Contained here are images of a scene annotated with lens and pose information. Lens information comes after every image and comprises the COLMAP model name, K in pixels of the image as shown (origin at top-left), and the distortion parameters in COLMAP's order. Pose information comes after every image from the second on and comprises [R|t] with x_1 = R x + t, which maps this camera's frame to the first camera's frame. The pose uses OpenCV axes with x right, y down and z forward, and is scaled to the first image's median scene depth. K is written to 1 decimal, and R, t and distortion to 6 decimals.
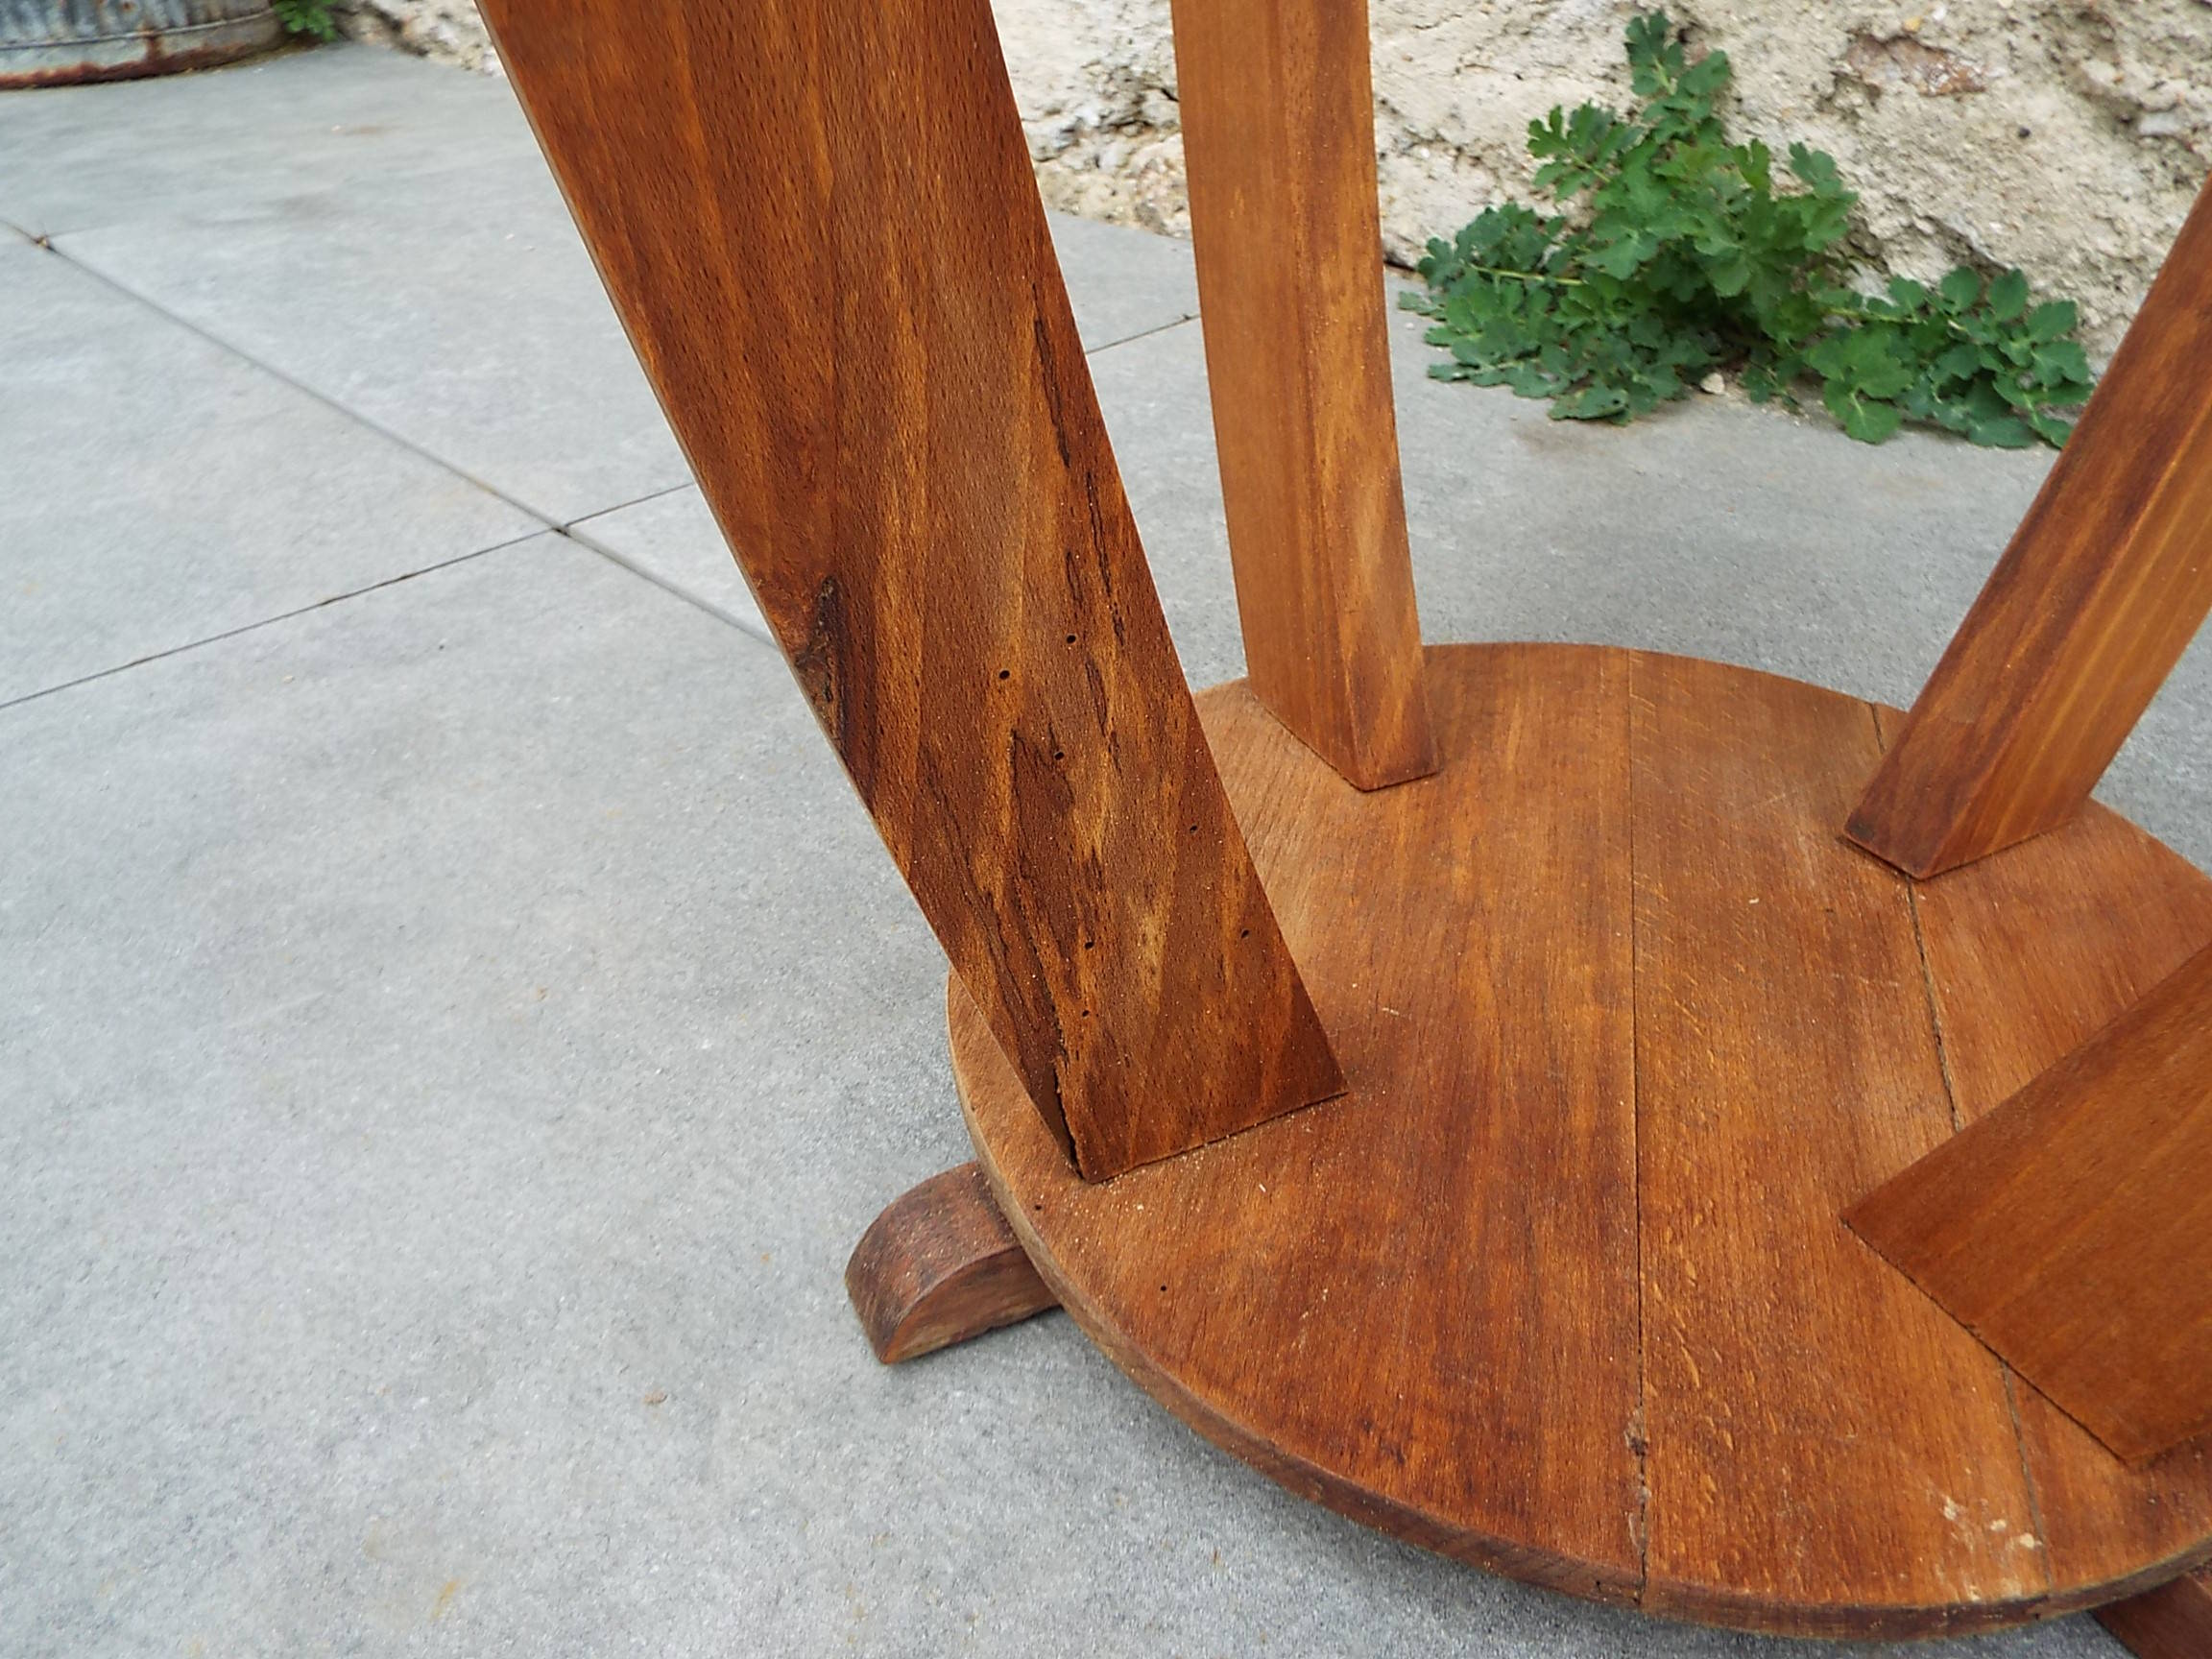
lens RADIAL K [[1627.9, 0, 1120.2], [0, 1627.9, 820.0], [0, 0, 1]] dist [-0.008678, 0.029048]
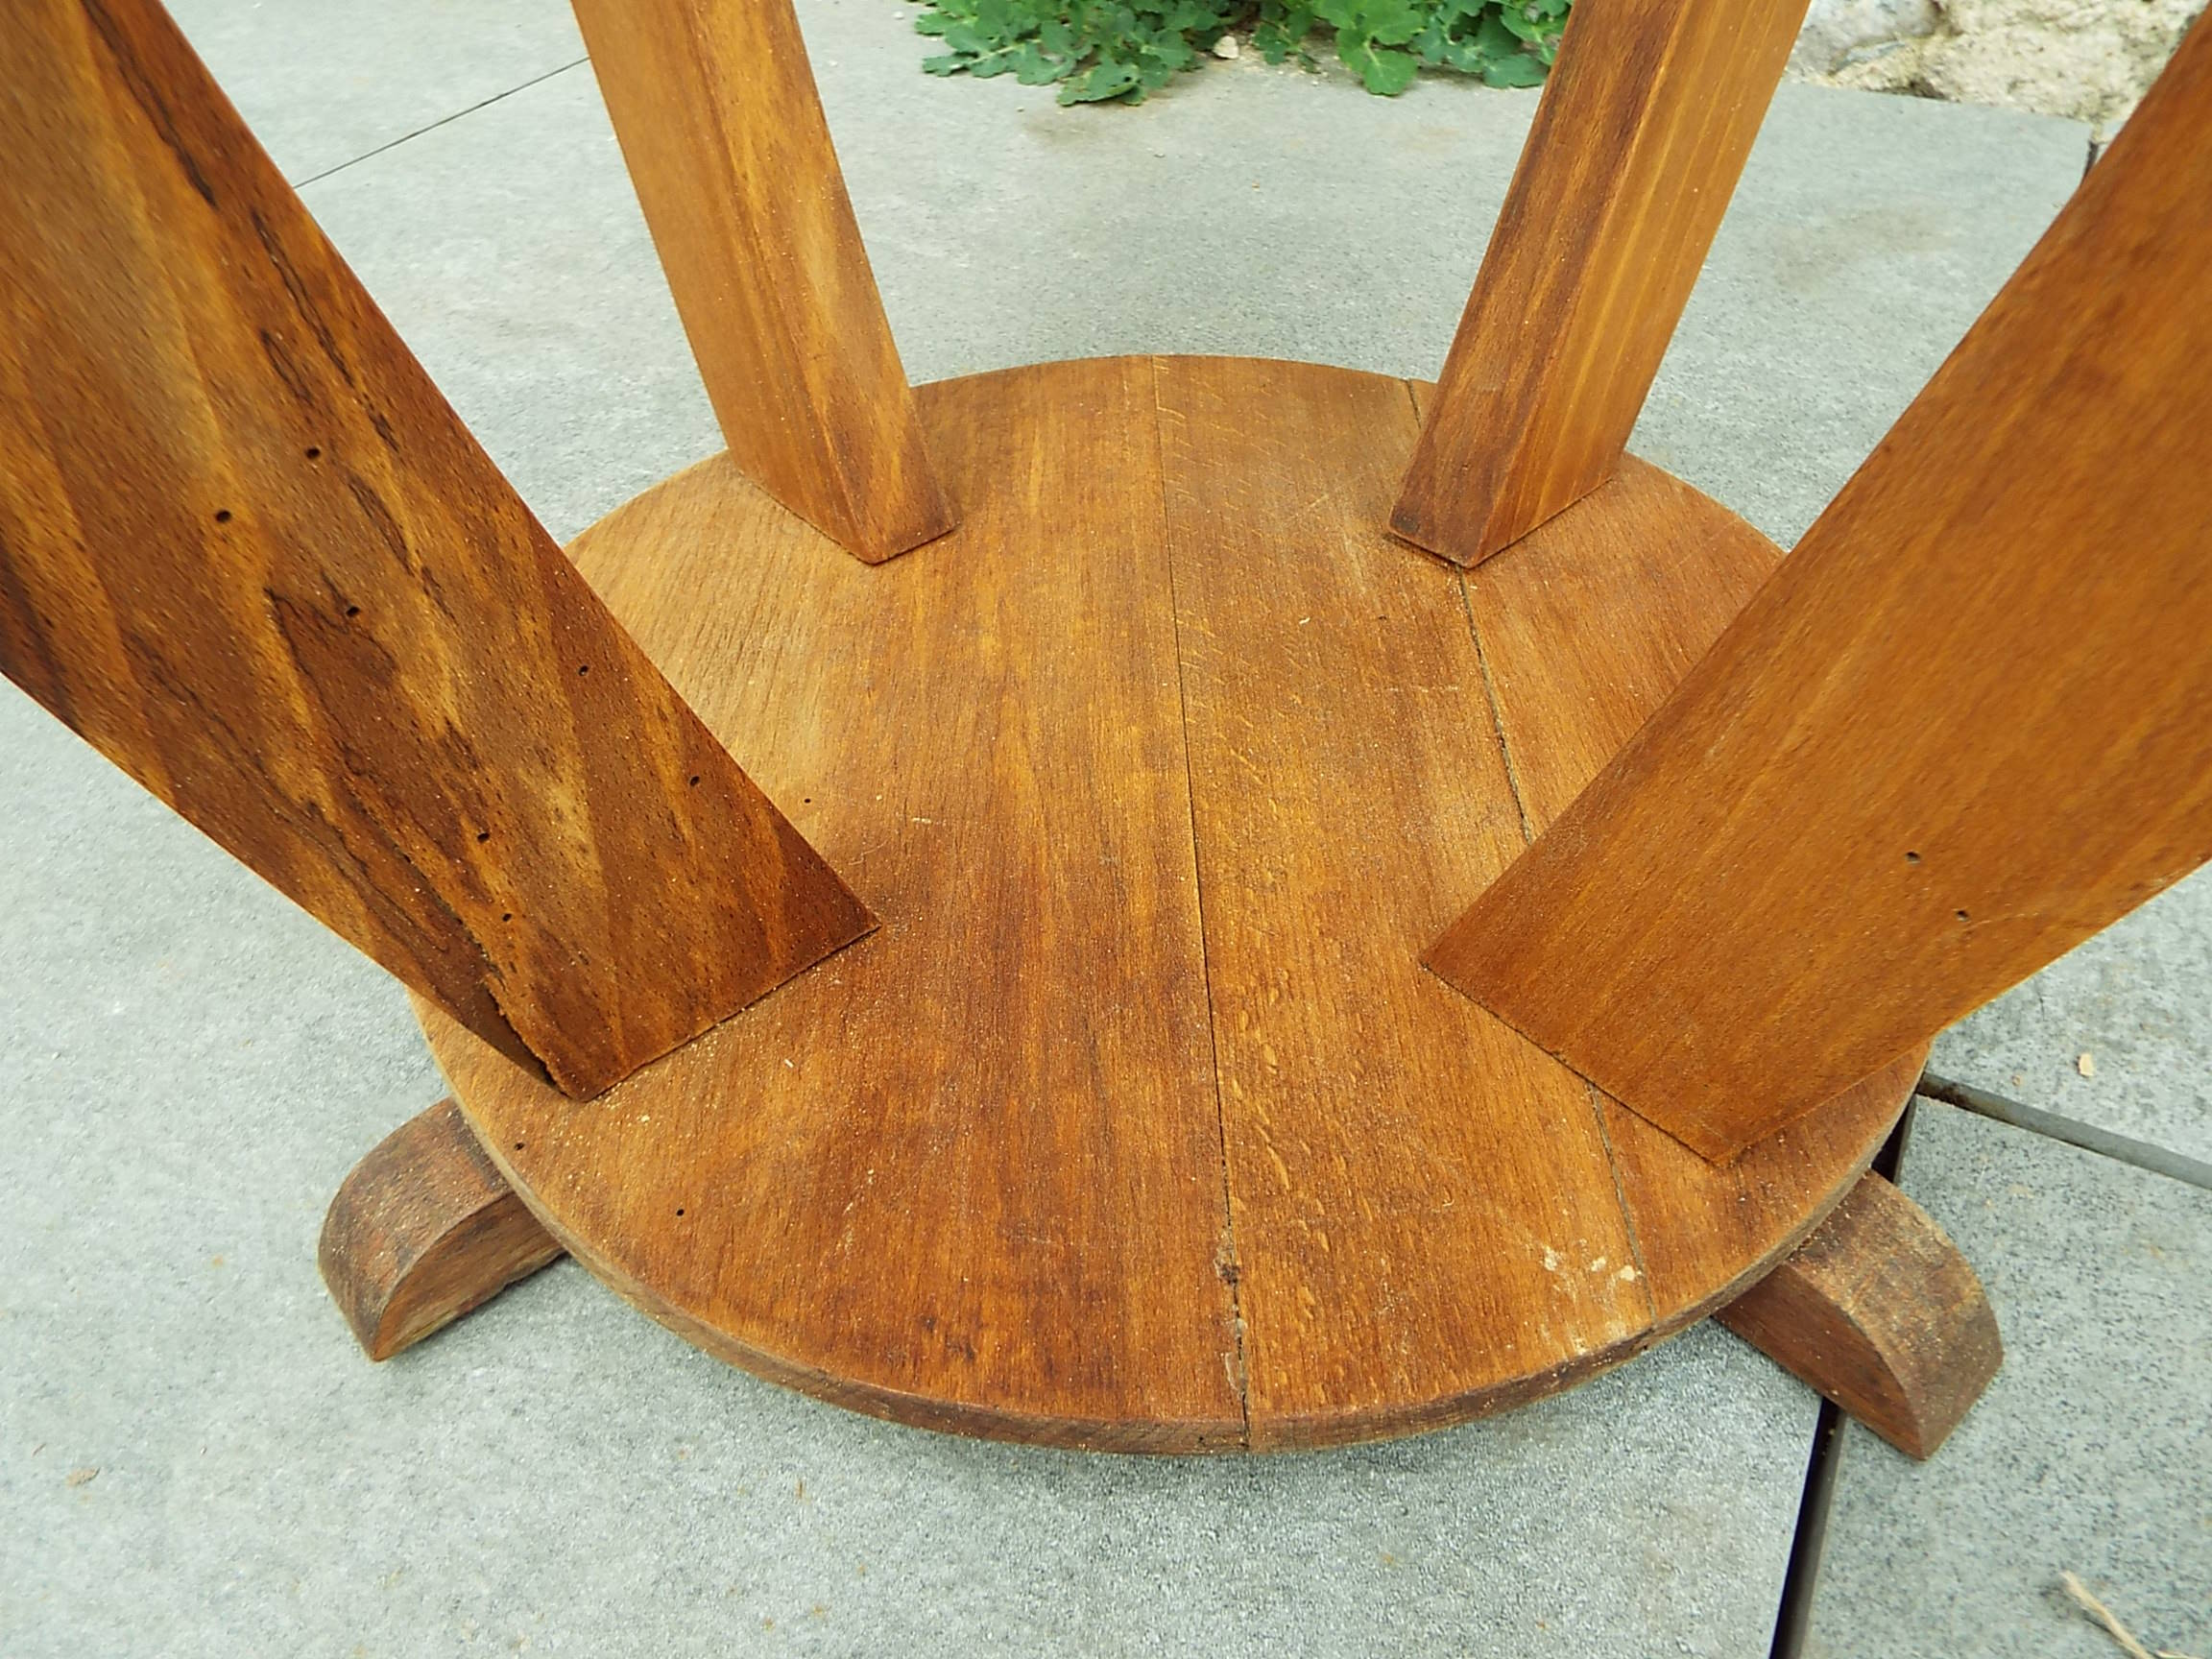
lens RADIAL K [[1699.2, 0, 1106.0], [0, 1699.2, 829.5], [0, 0, 1]] dist [-0.013081, 0.052058]
pose [[0.961318, -0.189461, 0.199931, 0.085171], [0.158400, 0.974087, 0.161446, -0.009285], [-0.225338, -0.123532, 0.966418, 0.110371]]
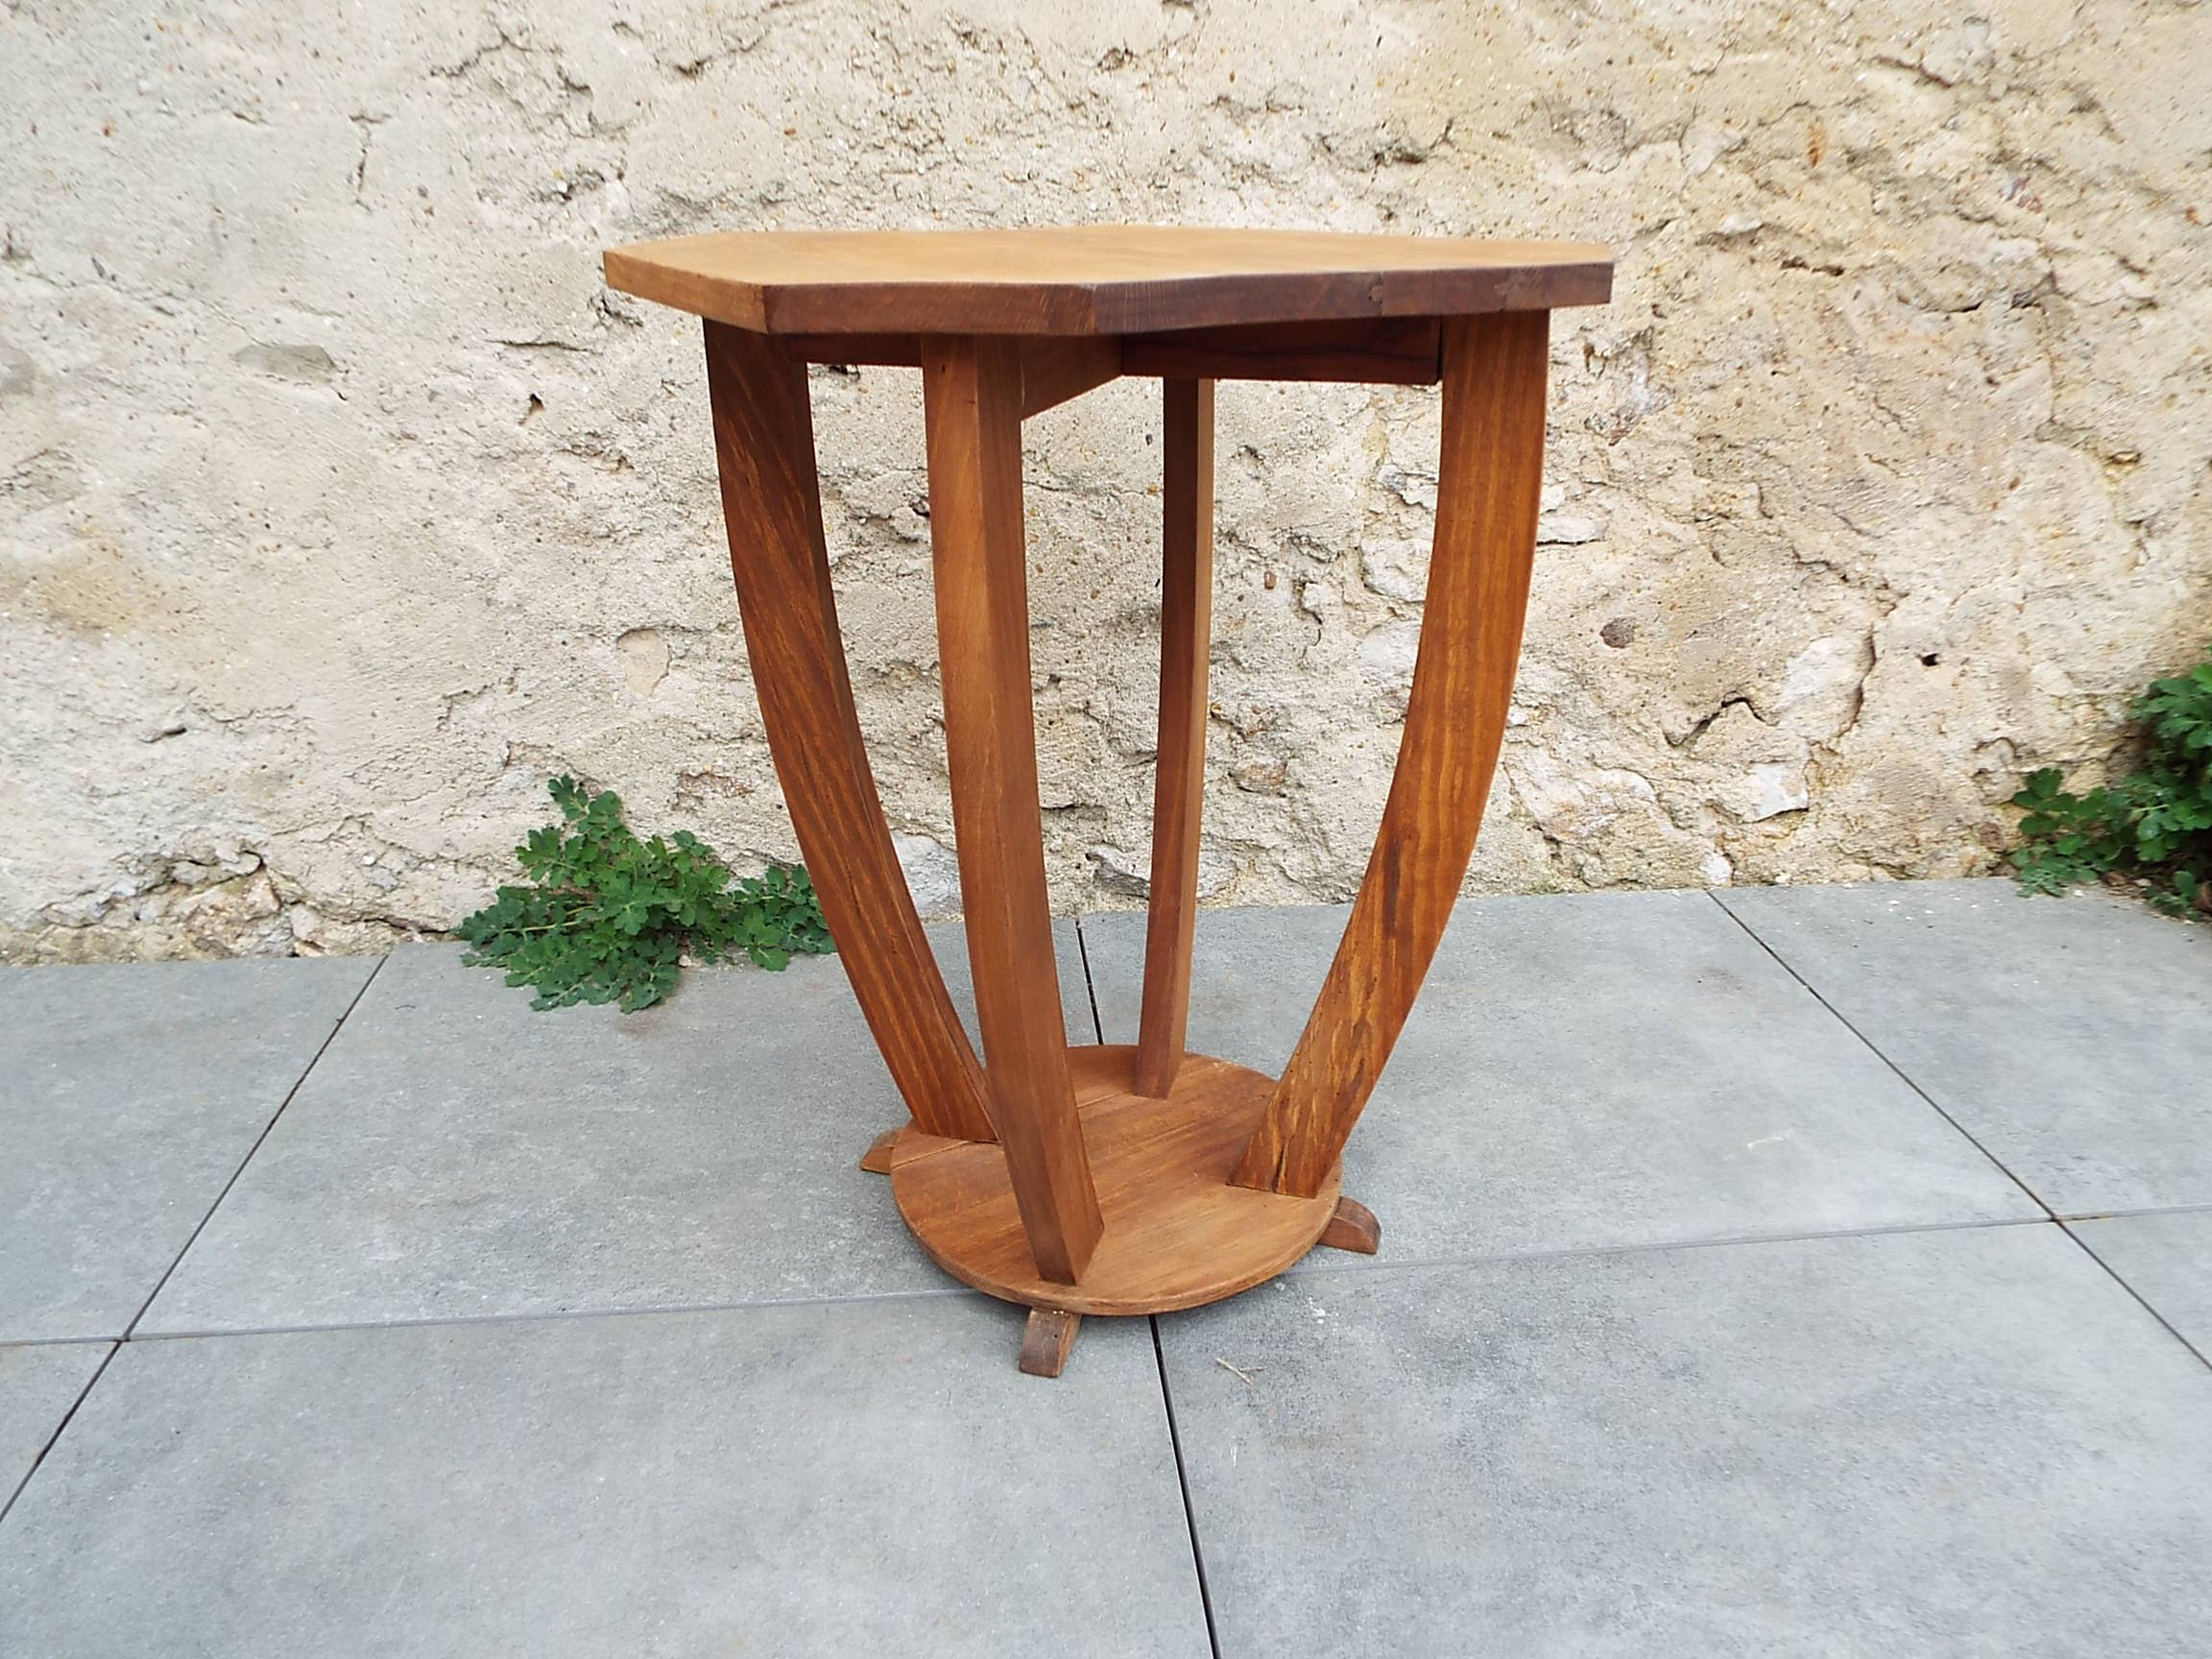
lens RADIAL K [[1656.0, 0, 1087.2], [0, 1656.0, 829.5], [0, 0, 1]] dist [0.000494, 0.033374]
pose [[0.667228, -0.285443, 0.687989, -2.173757], [0.405455, 0.914008, -0.014004, -0.732250], [-0.624830, 0.288292, 0.725586, -2.573709]]
